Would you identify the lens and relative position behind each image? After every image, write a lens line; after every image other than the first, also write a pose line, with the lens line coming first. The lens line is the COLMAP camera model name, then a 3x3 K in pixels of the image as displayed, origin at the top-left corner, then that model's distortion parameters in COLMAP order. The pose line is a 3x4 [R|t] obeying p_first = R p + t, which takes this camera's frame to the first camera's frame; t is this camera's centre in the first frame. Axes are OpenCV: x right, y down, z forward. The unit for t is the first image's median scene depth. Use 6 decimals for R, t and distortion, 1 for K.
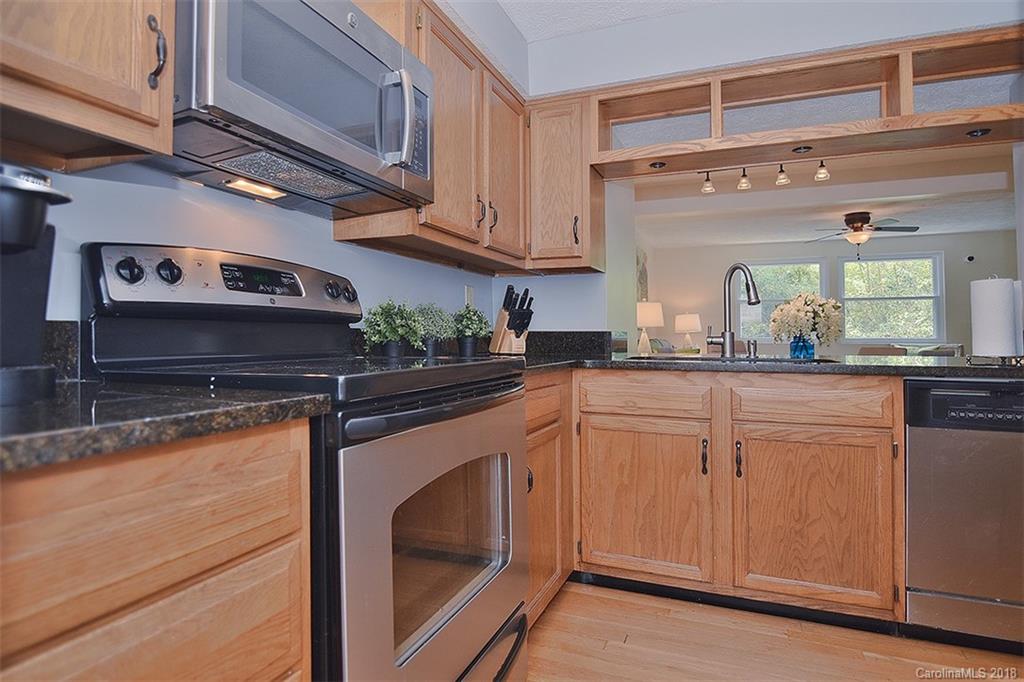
lens RADIAL K [[584.6, 0, 444.4], [0, 584.6, 319.0], [0, 0, 1]] dist [-0.028138, -0.000735]
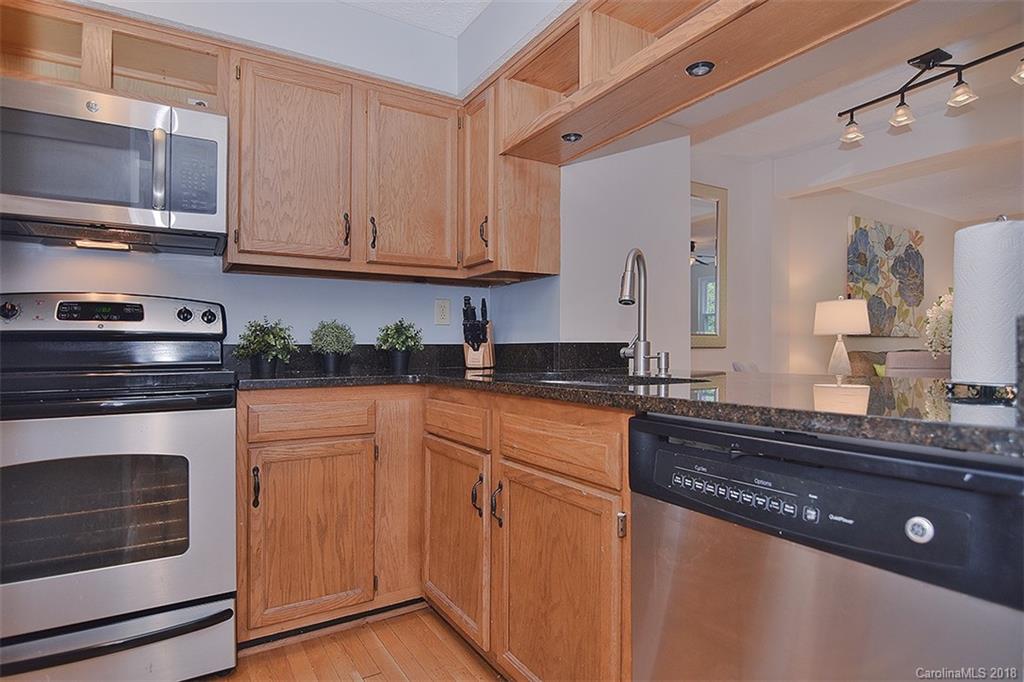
lens RADIAL K [[559.5, 0, 490.4], [0, 559.5, 345.7], [0, 0, 1]] dist [-0.024535, -0.002495]
pose [[0.803719, -0.012865, -0.594869, 0.567657], [0.025175, 0.999606, 0.012395, 0.010411], [0.594476, -0.024938, 0.803727, 0.232250]]
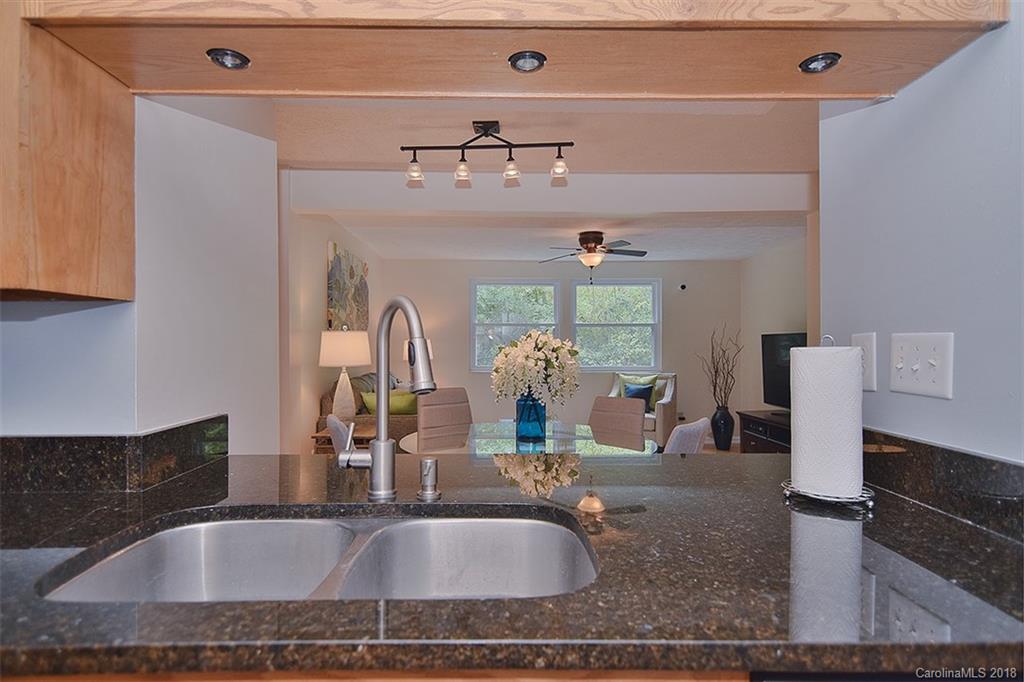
lens RADIAL K [[559.5, 0, 490.4], [0, 559.5, 345.7], [0, 0, 1]] dist [-0.024535, -0.002495]
pose [[0.893841, -0.007227, 0.448325, 0.272336], [-0.009355, 0.999352, 0.034760, -0.052917], [-0.448286, -0.035264, 0.893194, 0.420285]]
